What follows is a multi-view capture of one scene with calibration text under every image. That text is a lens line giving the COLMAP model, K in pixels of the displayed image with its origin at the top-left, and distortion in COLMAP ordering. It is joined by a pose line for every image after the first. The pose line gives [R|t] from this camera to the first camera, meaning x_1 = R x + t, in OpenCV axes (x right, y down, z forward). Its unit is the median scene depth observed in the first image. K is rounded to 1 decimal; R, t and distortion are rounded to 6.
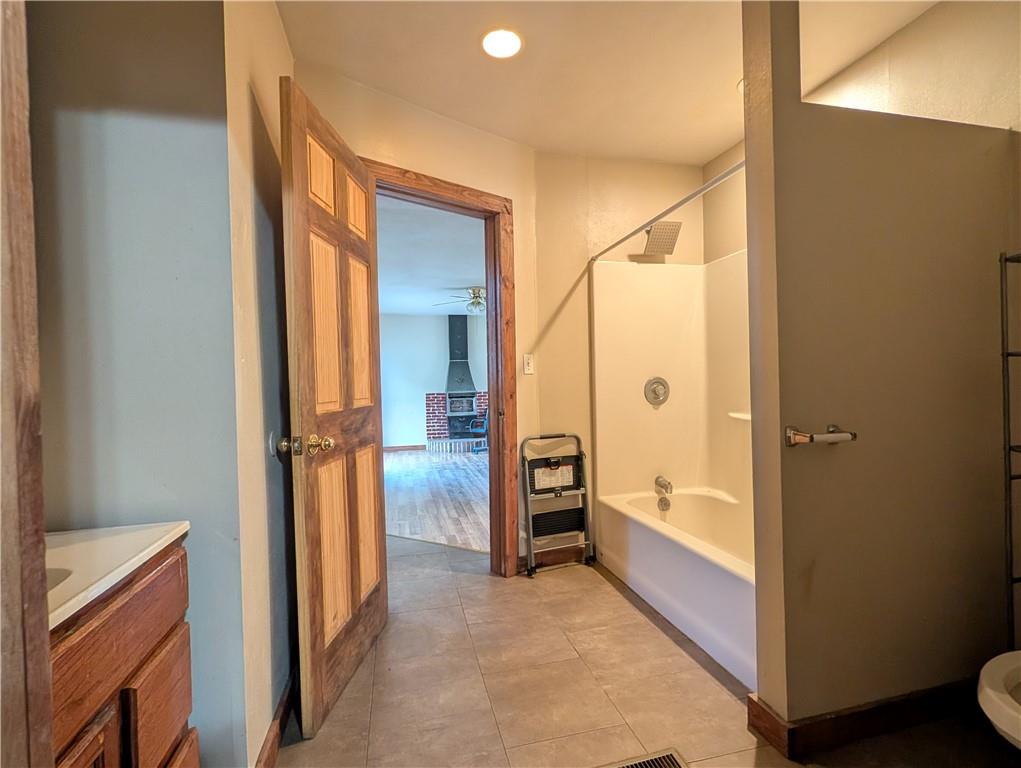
lens RADIAL K [[483.5, 0, 513.0], [0, 483.5, 382.7], [0, 0, 1]] dist [0.005262, 0.000418]
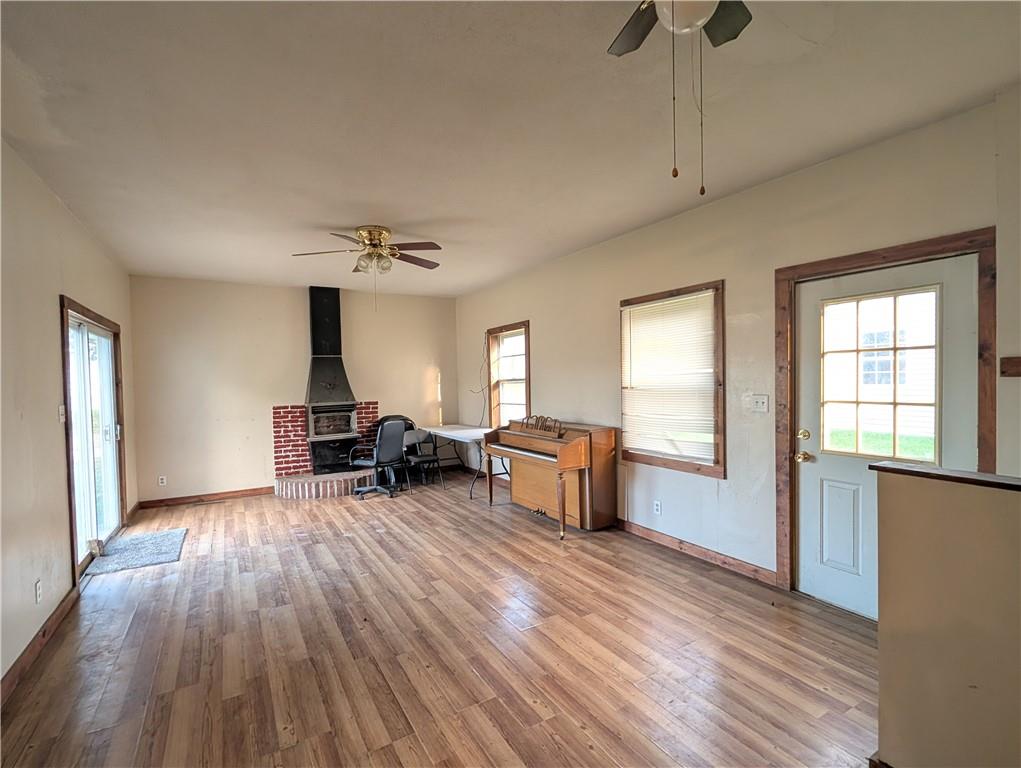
lens RADIAL K [[483.5, 0, 513.1], [0, 483.5, 386.7], [0, 0, 1]] dist [0.005262, 0.000418]
pose [[0.955130, -0.007406, 0.296095, -0.069694], [0.004271, 0.999928, 0.011232, -0.010915], [-0.296157, -0.009463, 0.955092, 0.306714]]
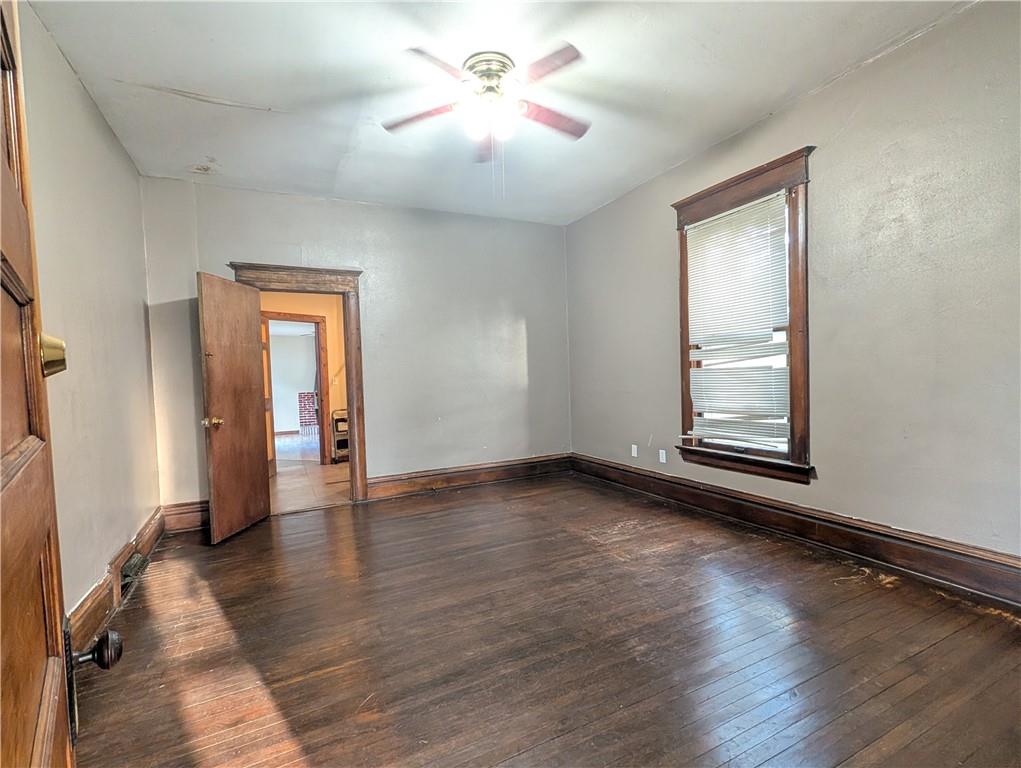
lens RADIAL K [[483.5, 0, 506.3], [0, 483.5, 390.7], [0, 0, 1]] dist [0.005262, 0.000418]
pose [[0.977132, -0.016581, 0.211987, 0.109521], [0.011476, 0.999614, 0.025293, -0.012204], [-0.212325, -0.022282, 0.976945, -0.485928]]
